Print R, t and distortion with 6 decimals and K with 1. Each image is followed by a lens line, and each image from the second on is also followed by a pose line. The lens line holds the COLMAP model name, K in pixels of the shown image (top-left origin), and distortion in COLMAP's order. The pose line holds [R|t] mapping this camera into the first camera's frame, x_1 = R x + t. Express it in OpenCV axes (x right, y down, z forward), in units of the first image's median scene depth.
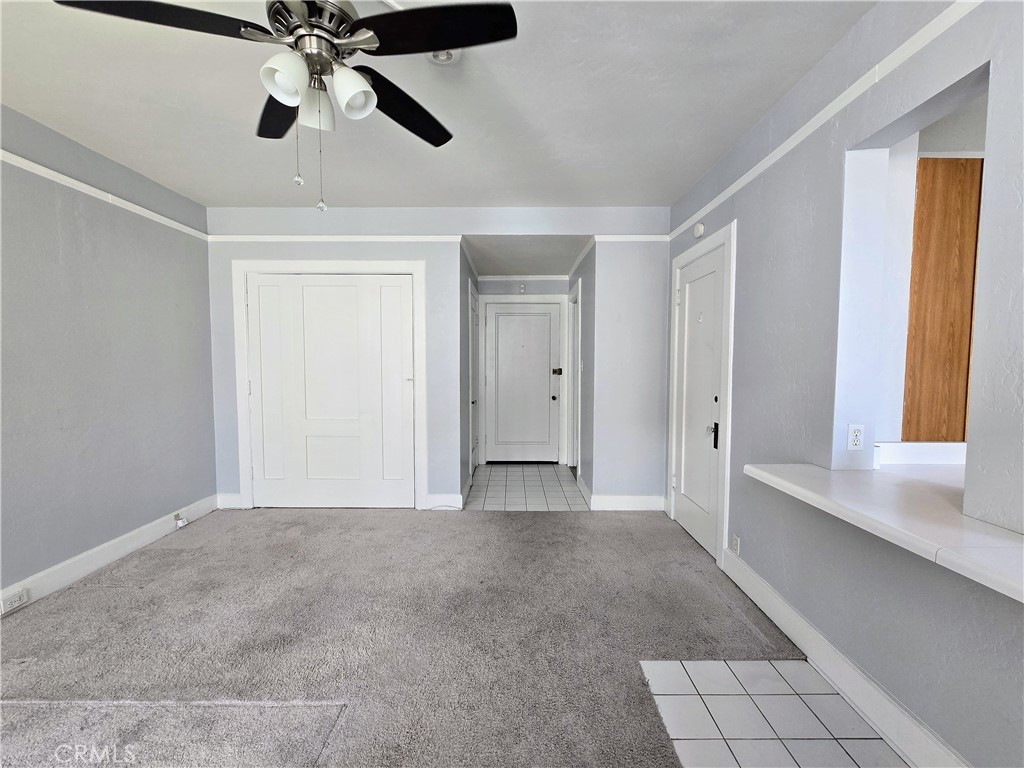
lens RADIAL K [[418.2, 0, 511.6], [0, 418.2, 384.0], [0, 0, 1]] dist [-0.005806, 0.001512]
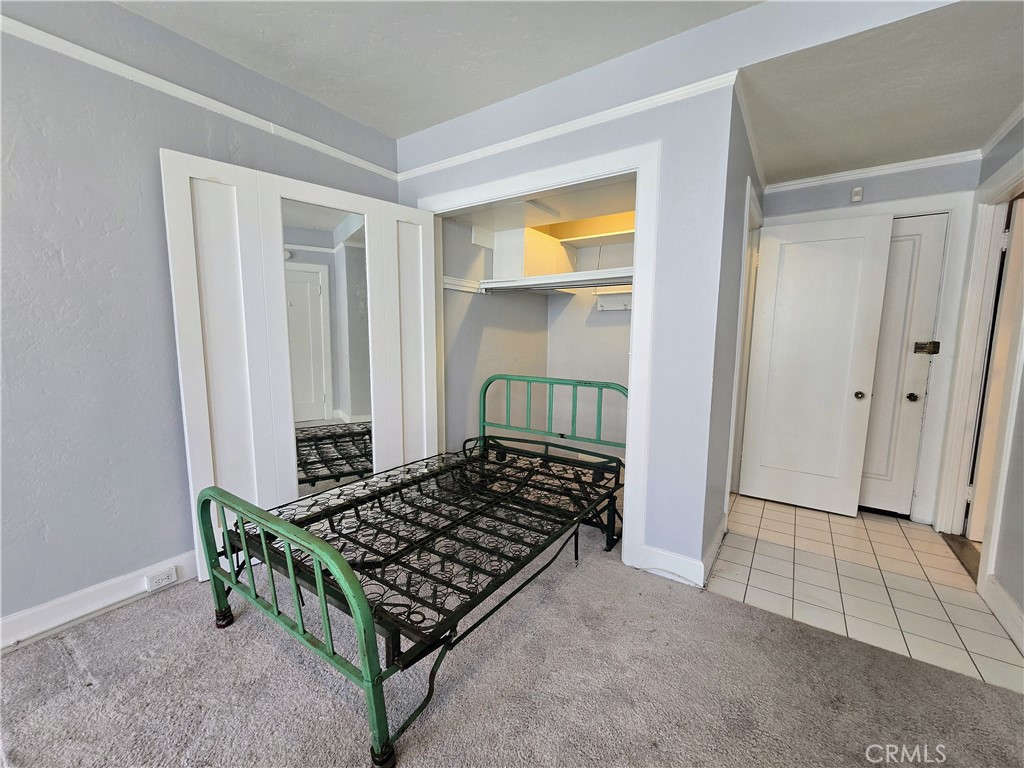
lens RADIAL K [[418.2, 0, 513.0], [0, 418.2, 380.2], [0, 0, 1]] dist [-0.005806, 0.001512]
pose [[0.825806, 0.070557, -0.559523, -0.033077], [-0.037241, 0.996800, 0.070734, -0.009169], [0.562723, -0.037575, 0.825791, 0.390217]]
